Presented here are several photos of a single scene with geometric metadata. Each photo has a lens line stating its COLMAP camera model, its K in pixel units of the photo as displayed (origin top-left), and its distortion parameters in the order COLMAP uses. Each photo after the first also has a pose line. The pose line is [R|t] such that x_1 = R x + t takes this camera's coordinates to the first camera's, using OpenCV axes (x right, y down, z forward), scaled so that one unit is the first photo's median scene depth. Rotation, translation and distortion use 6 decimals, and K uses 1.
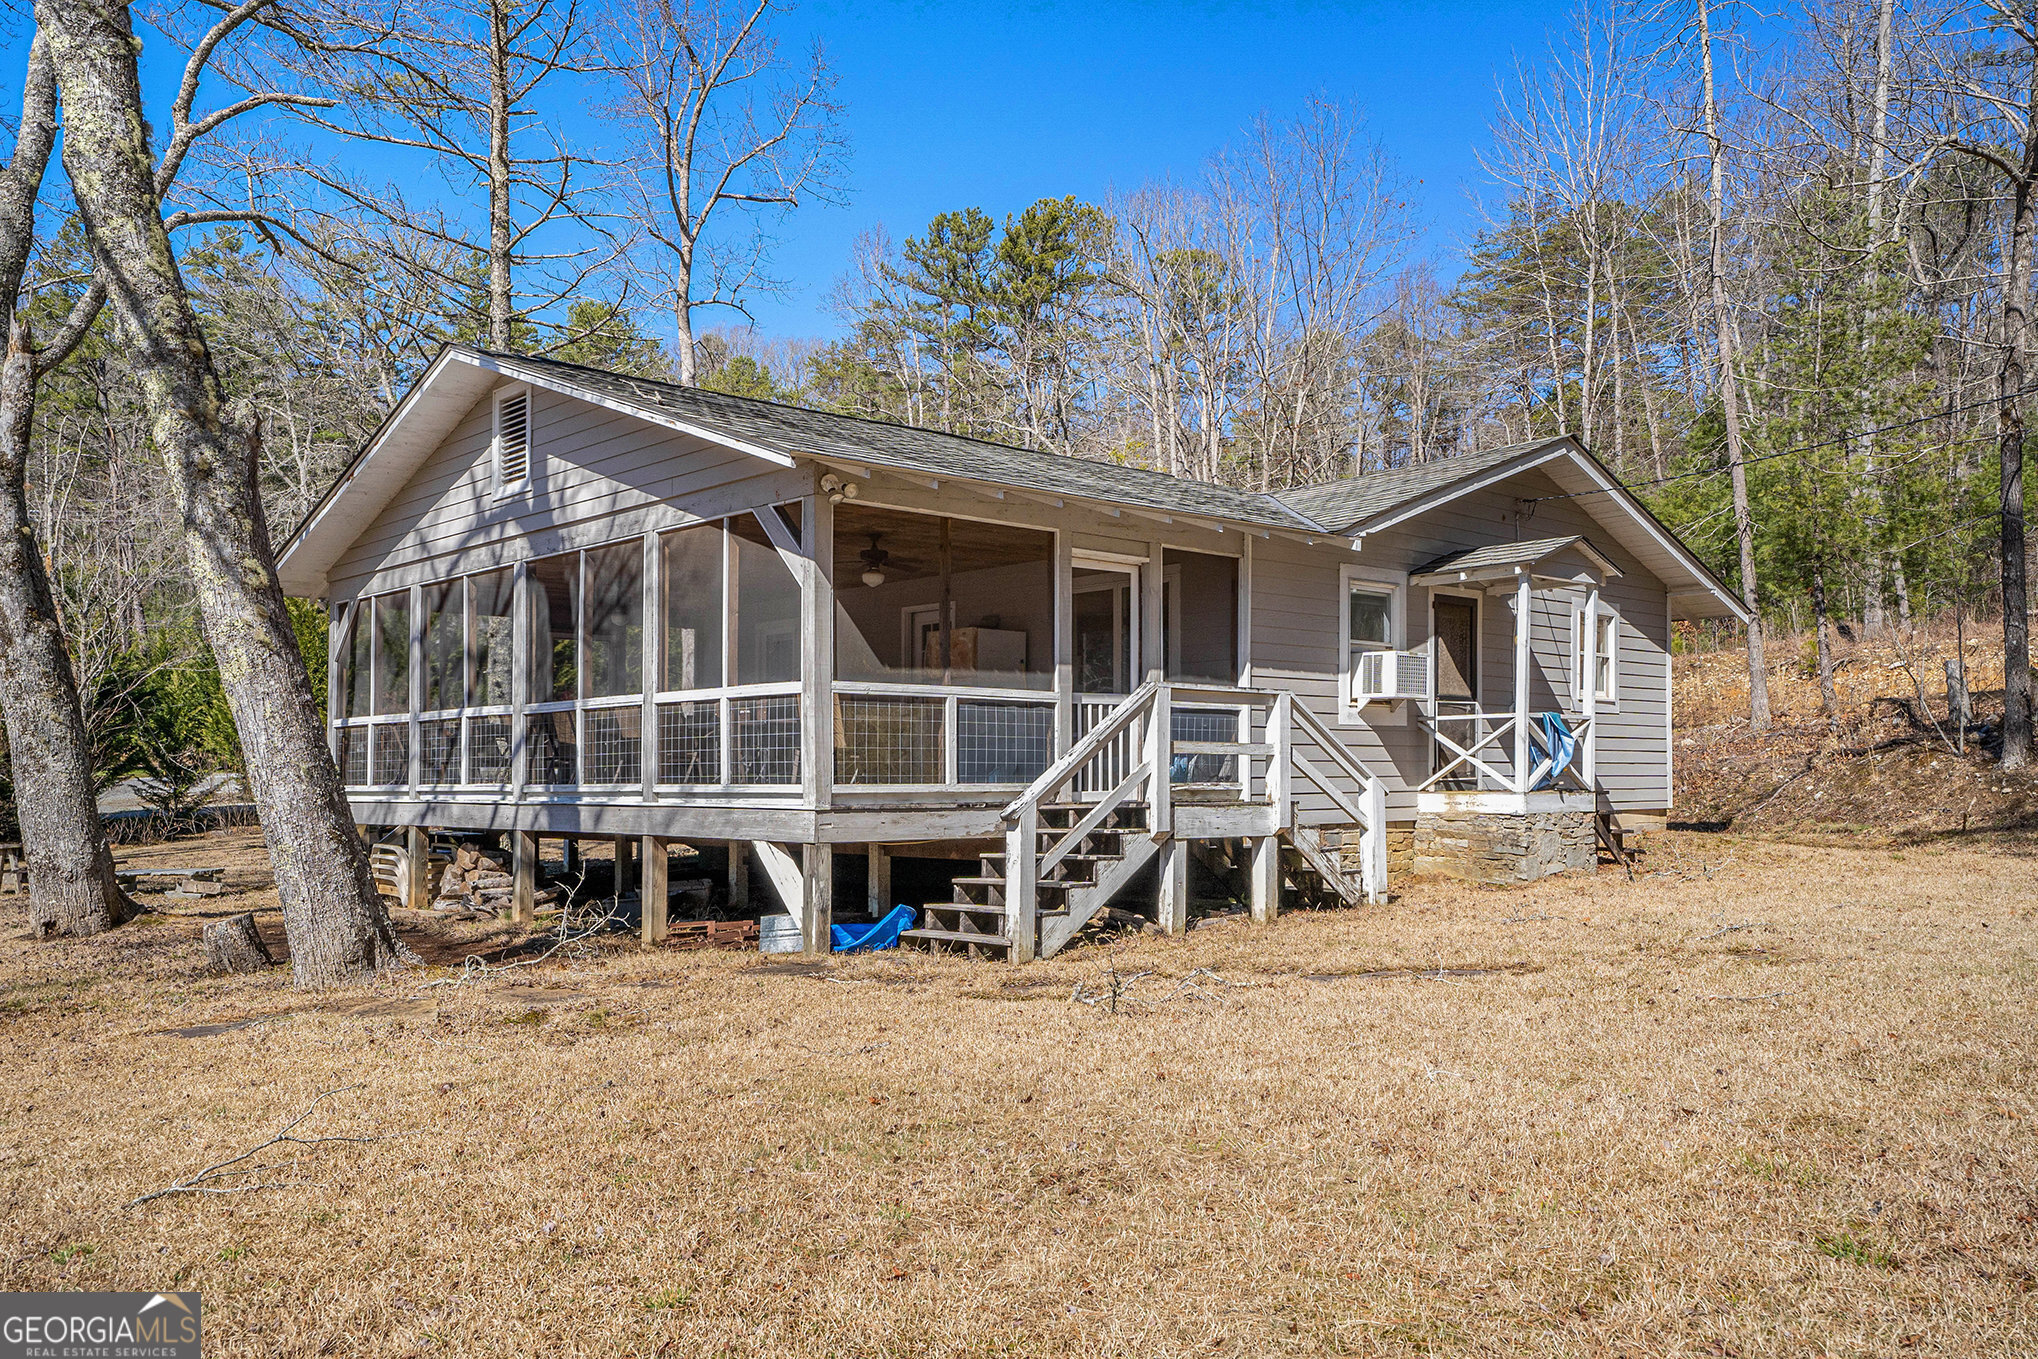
lens RADIAL K [[1635.2, 0, 1013.1], [0, 1635.2, 676.3], [0, 0, 1]] dist [0.005466, 0.000020]
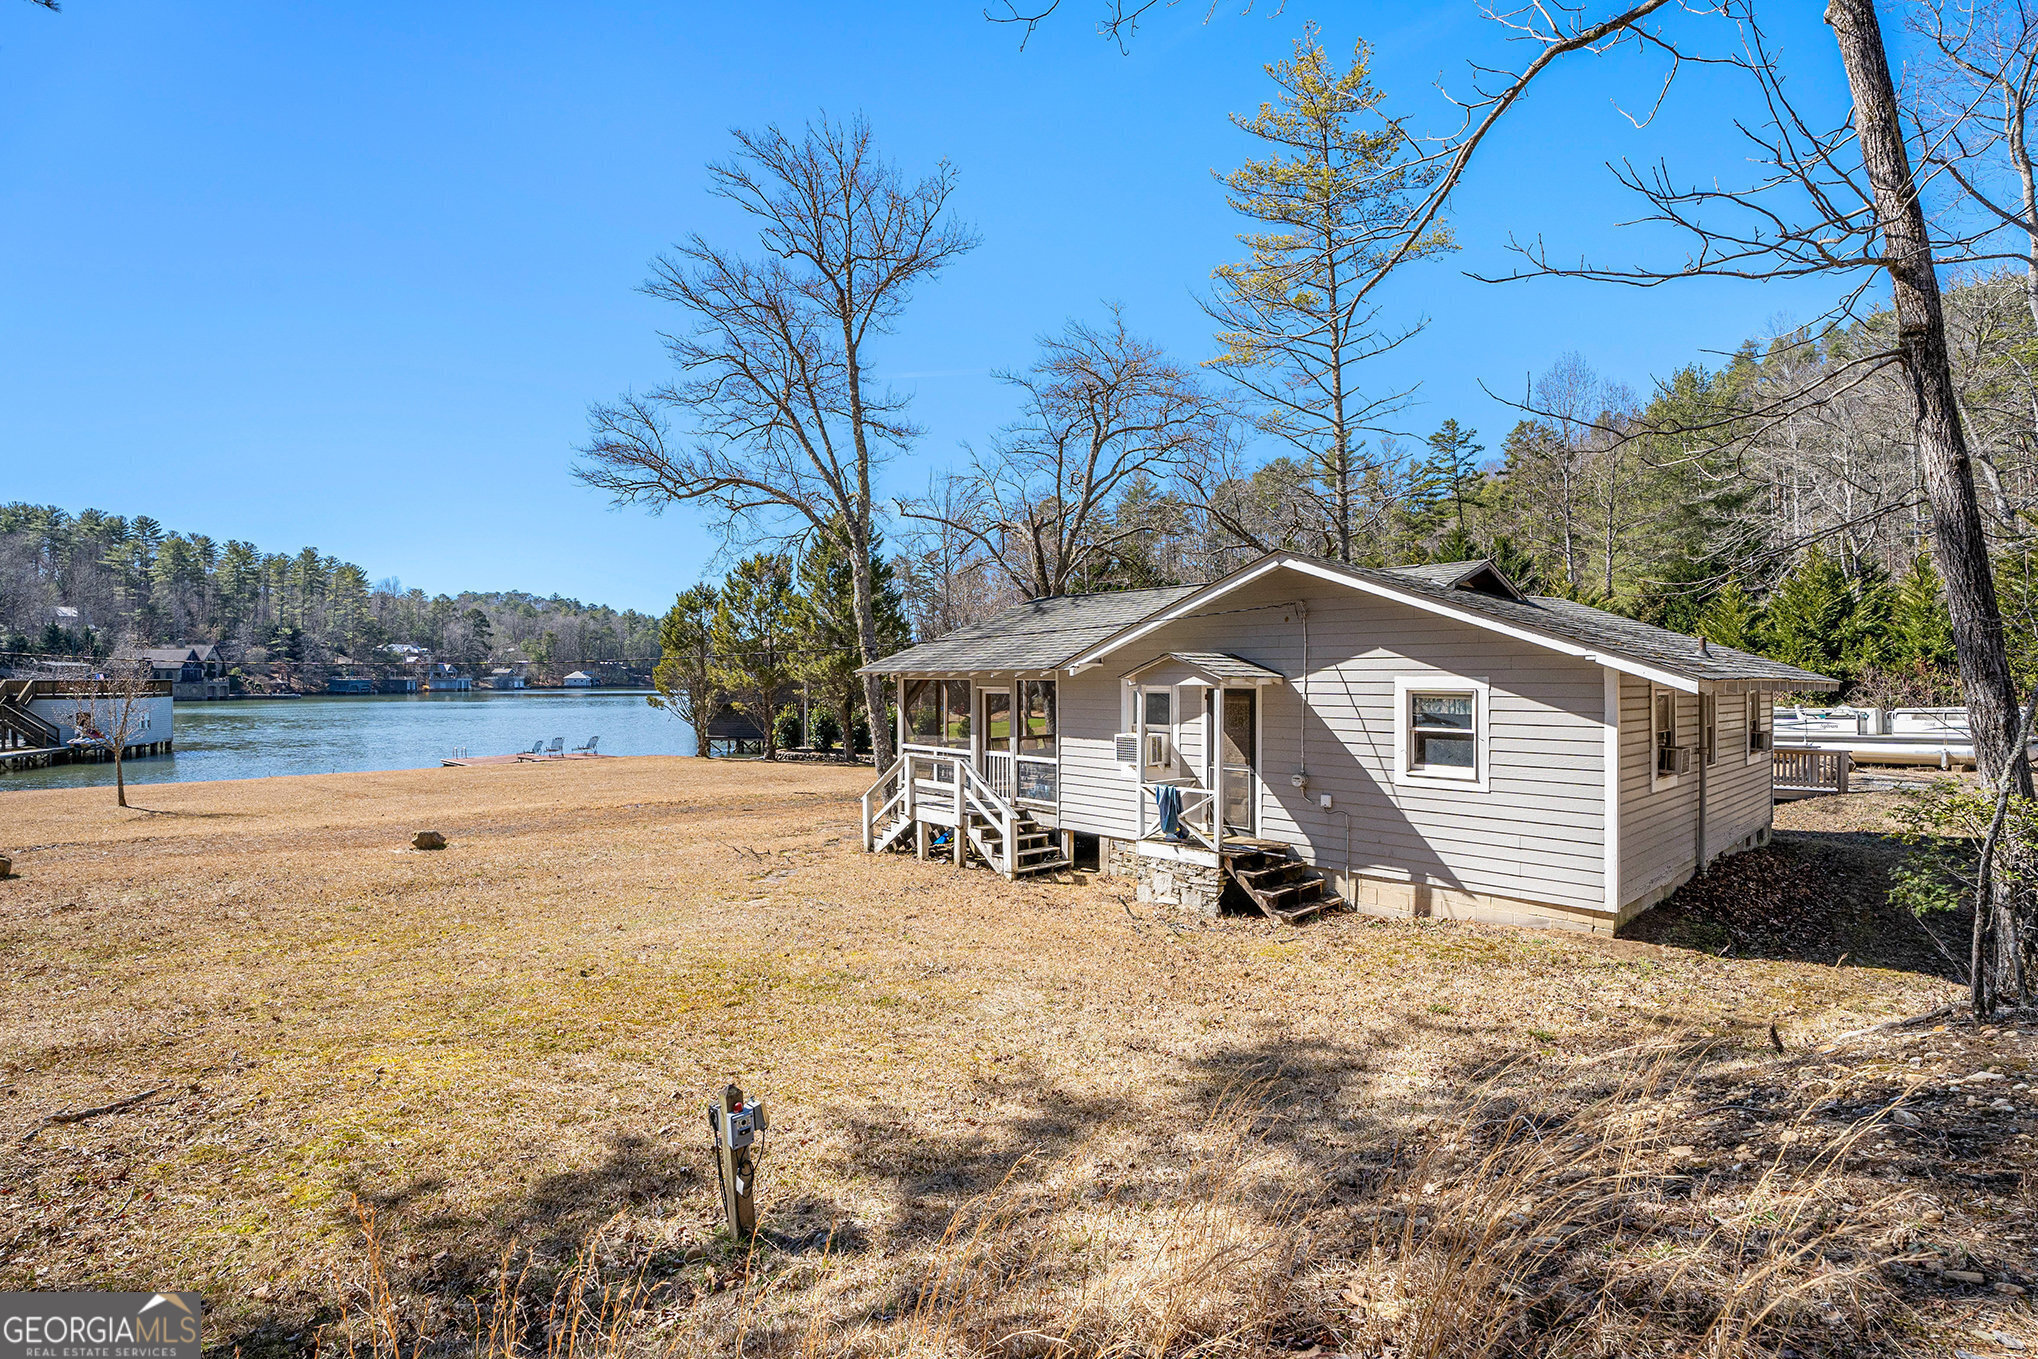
lens RADIAL K [[947.6, 0, 1015.1], [0, 947.6, 678.3], [0, 0, 1]] dist [-0.043417, 0.000836]
pose [[-0.028947, 0.005393, -0.999566, 1.275697], [0.068277, 0.997661, 0.003406, -0.087692], [0.997246, -0.068149, -0.029247, 1.041028]]
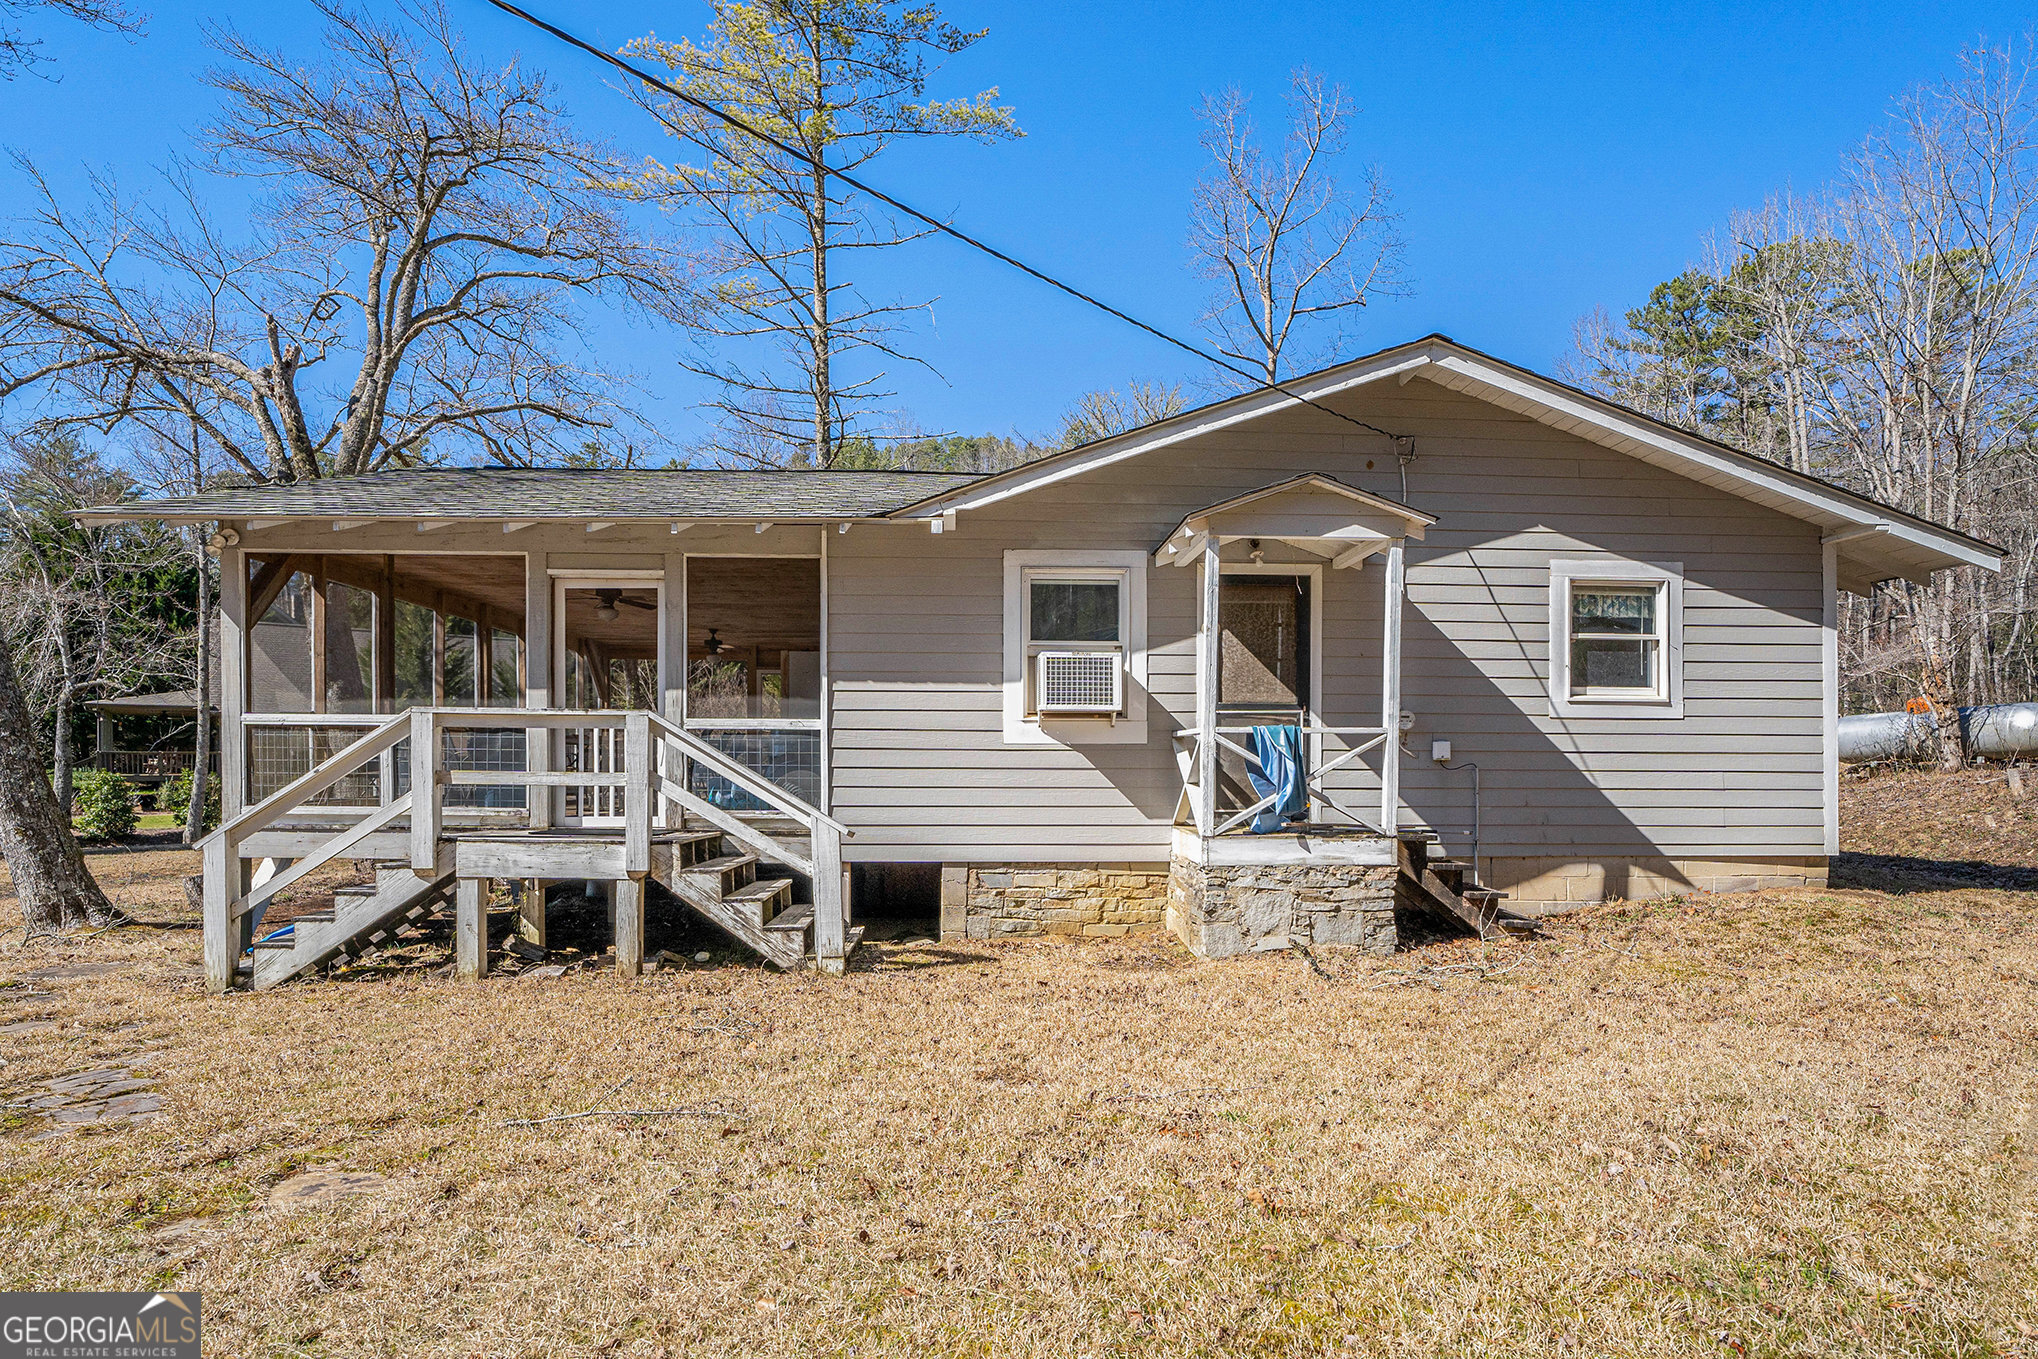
lens RADIAL K [[1101.7, 0, 1013.0], [0, 1101.7, 717.5], [0, 0, 1]] dist [-0.017063, 0.000437]
pose [[0.755598, -0.016450, -0.654829, 0.643604], [0.030825, 0.999470, 0.010461, 0.011650], [0.654310, -0.028090, 0.755705, 0.644980]]
